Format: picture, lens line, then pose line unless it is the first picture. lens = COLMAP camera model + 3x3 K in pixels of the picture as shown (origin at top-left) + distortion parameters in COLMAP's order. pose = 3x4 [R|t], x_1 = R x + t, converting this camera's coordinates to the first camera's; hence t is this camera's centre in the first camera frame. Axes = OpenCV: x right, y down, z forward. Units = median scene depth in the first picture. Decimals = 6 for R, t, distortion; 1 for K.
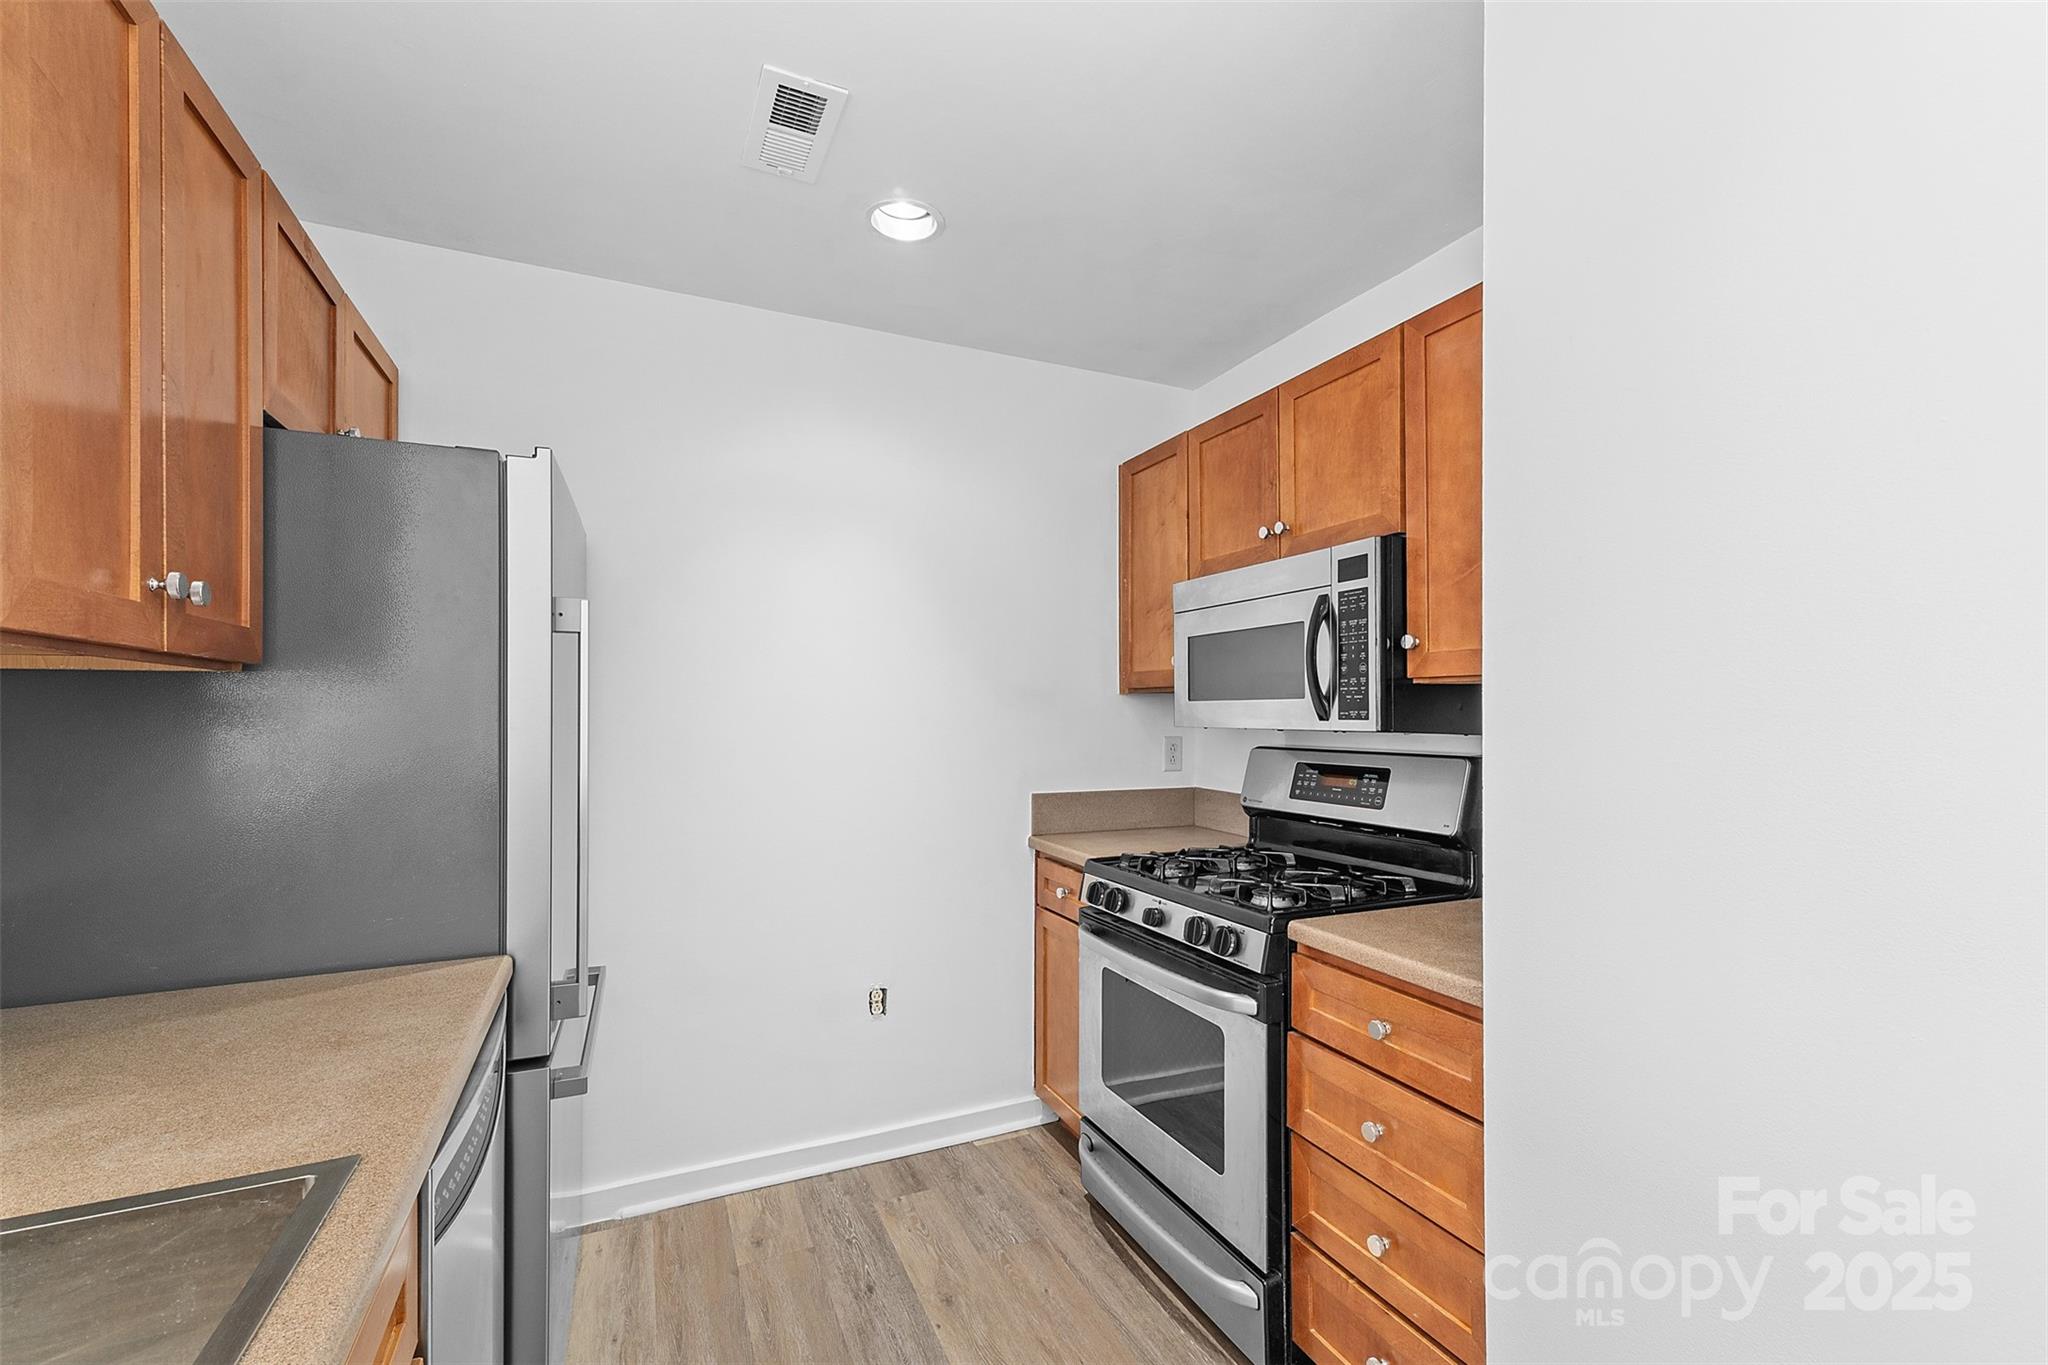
lens RADIAL K [[865.6, 0, 1067.5], [0, 865.6, 705.9], [0, 0, 1]] dist [-0.005133, -0.000370]
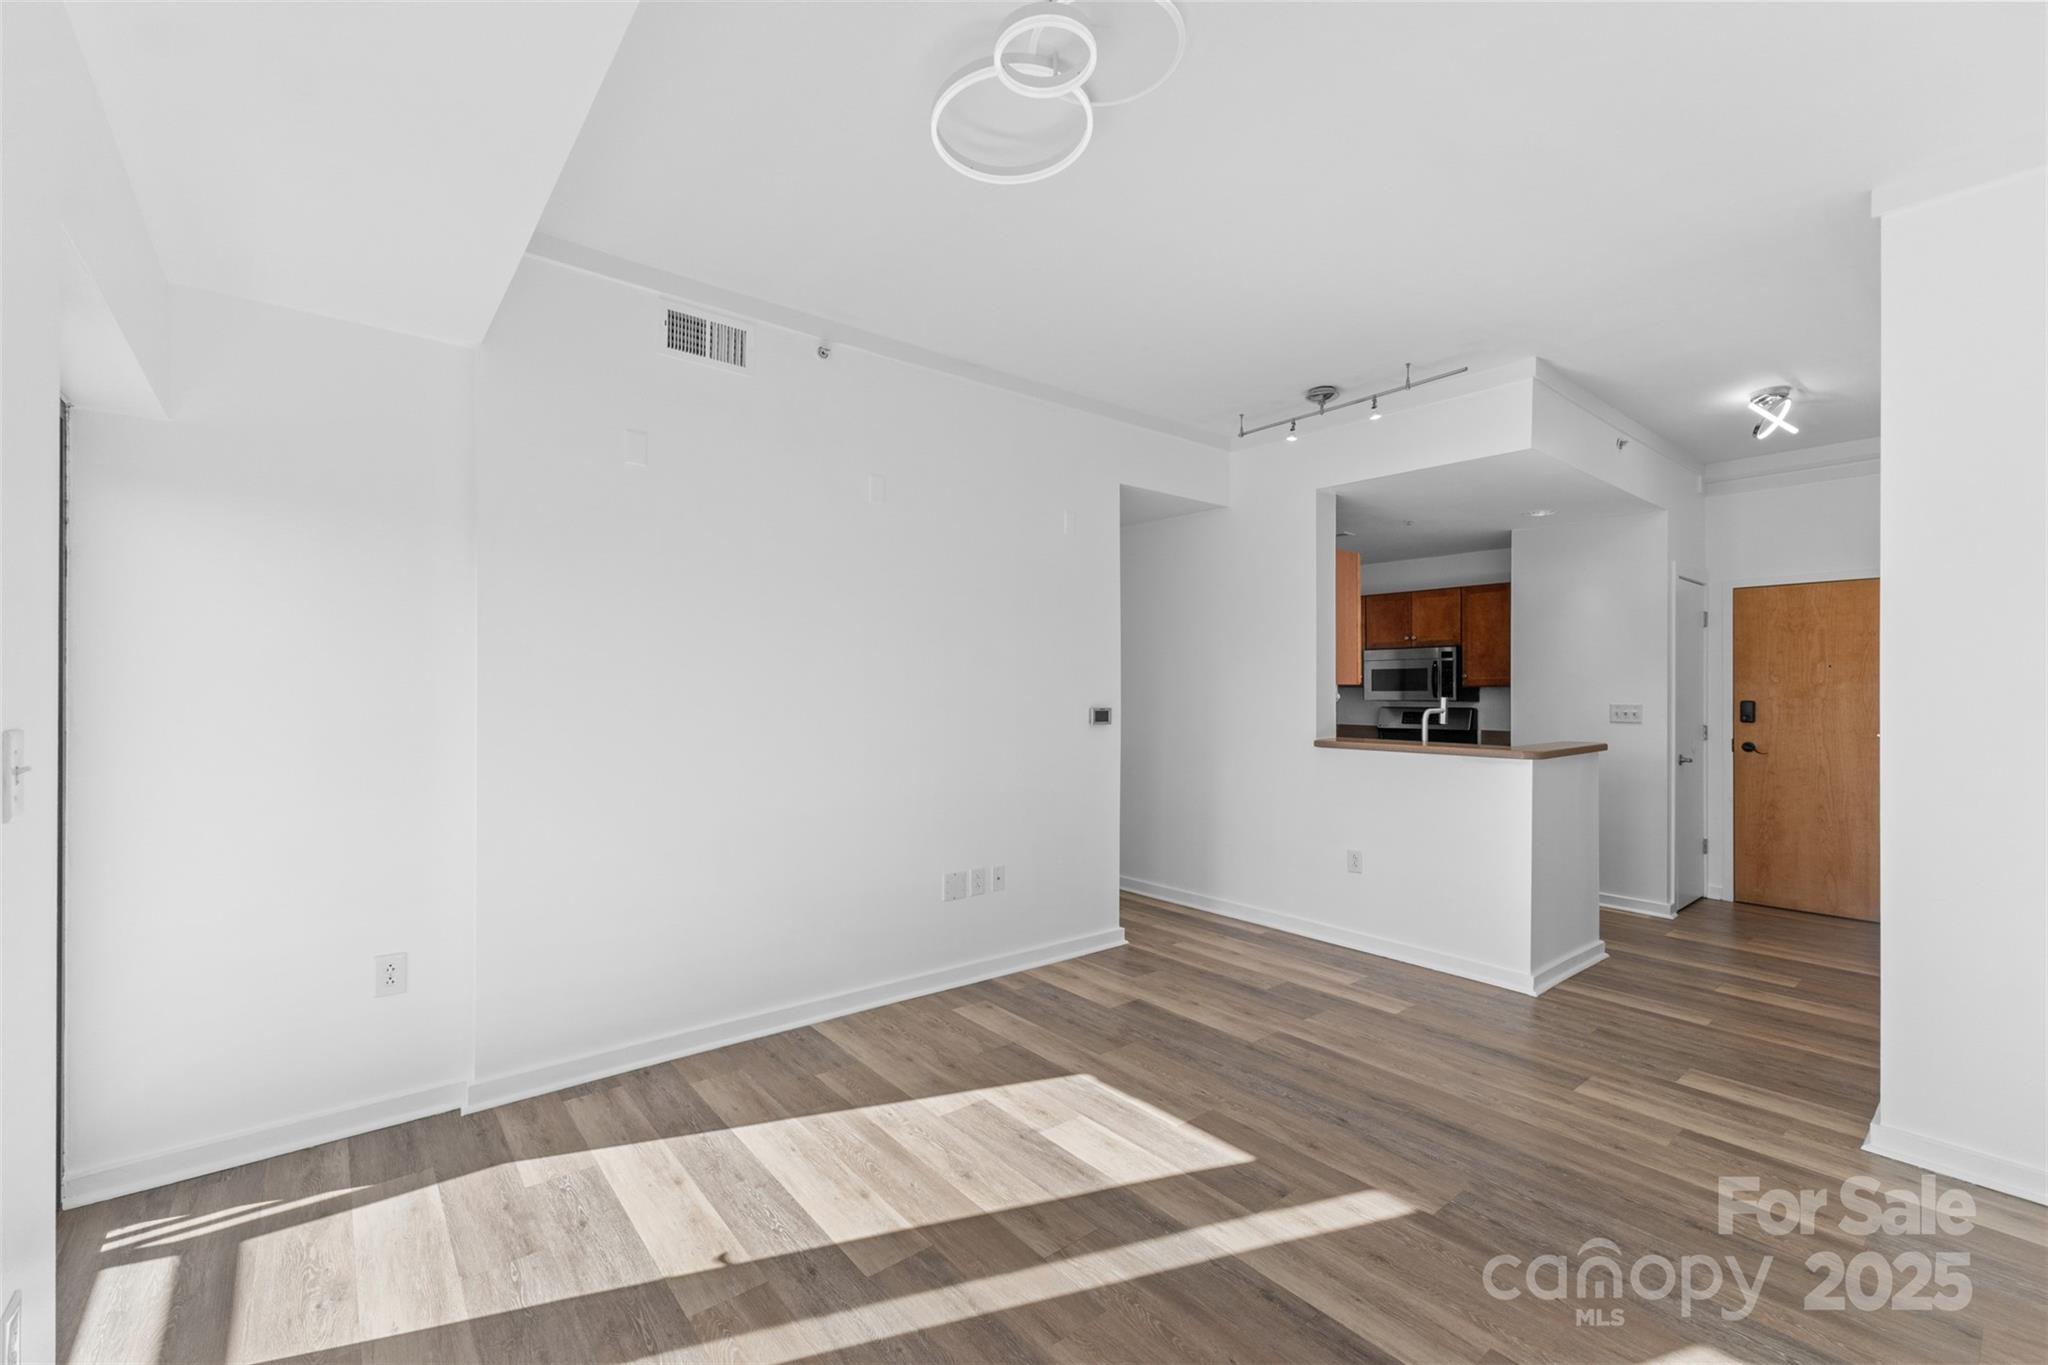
lens RADIAL K [[865.6, 0, 1017.7], [0, 865.6, 681.8], [0, 0, 1]] dist [-0.005133, -0.000370]
pose [[0.965537, 0.009368, 0.260097, -2.174448], [-0.008767, 0.999956, -0.003468, -0.022481], [-0.260118, 0.001068, 0.965576, -1.847448]]
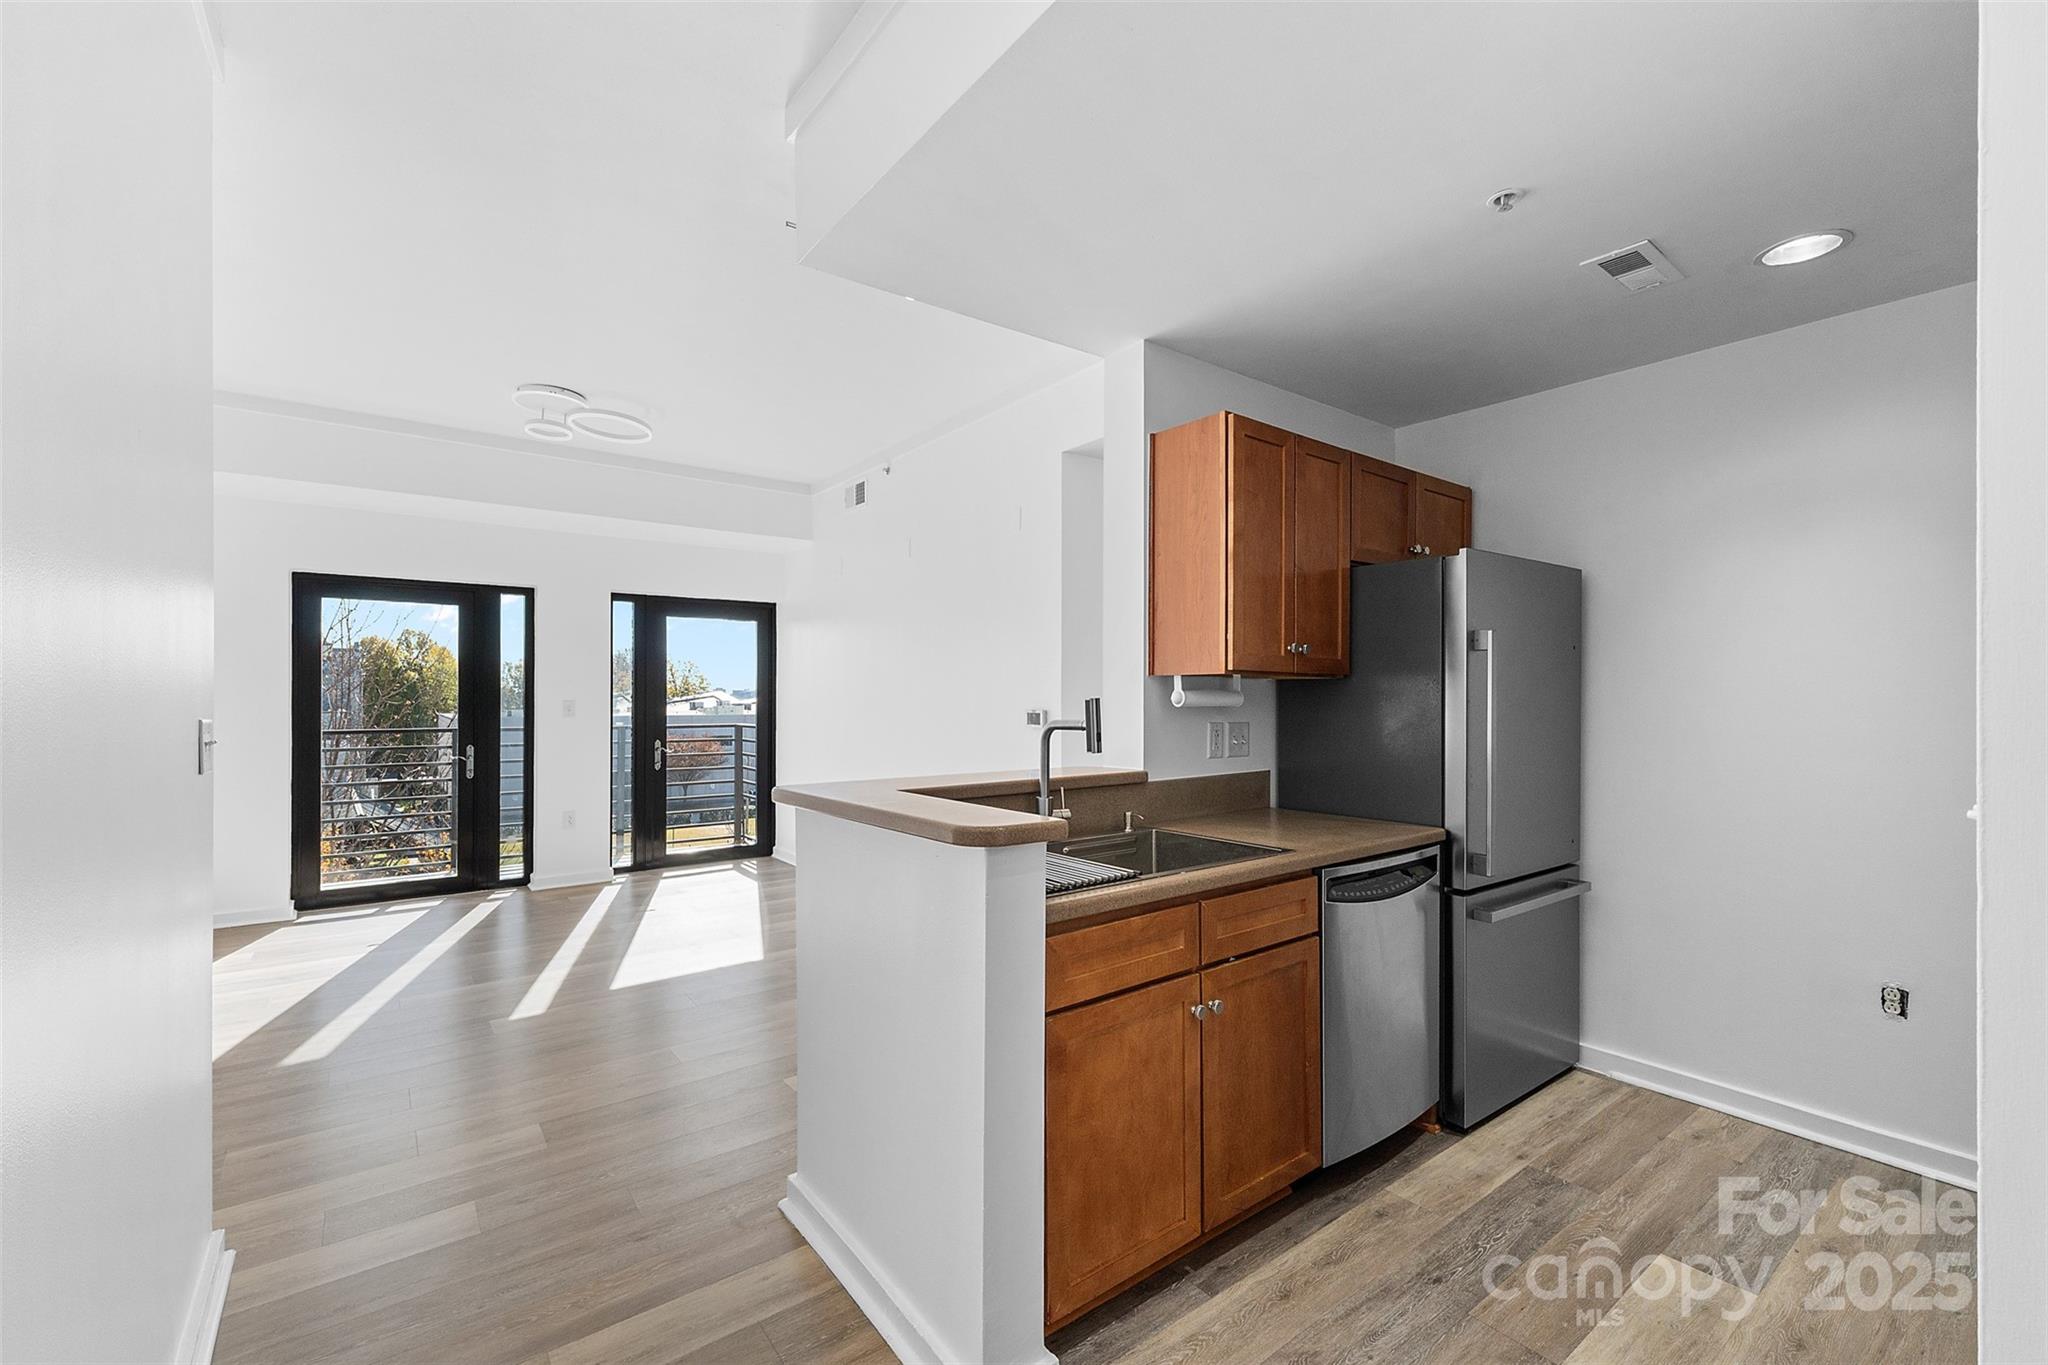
lens RADIAL K [[865.6, 0, 1021.2], [0, 865.6, 688.5], [0, 0, 1]] dist [-0.005133, -0.000370]
pose [[0.210624, -0.003304, -0.977561, 0.654779], [-0.001277, 0.999993, -0.003654, -0.000573], [0.977566, 0.002018, 0.210619, -0.189732]]
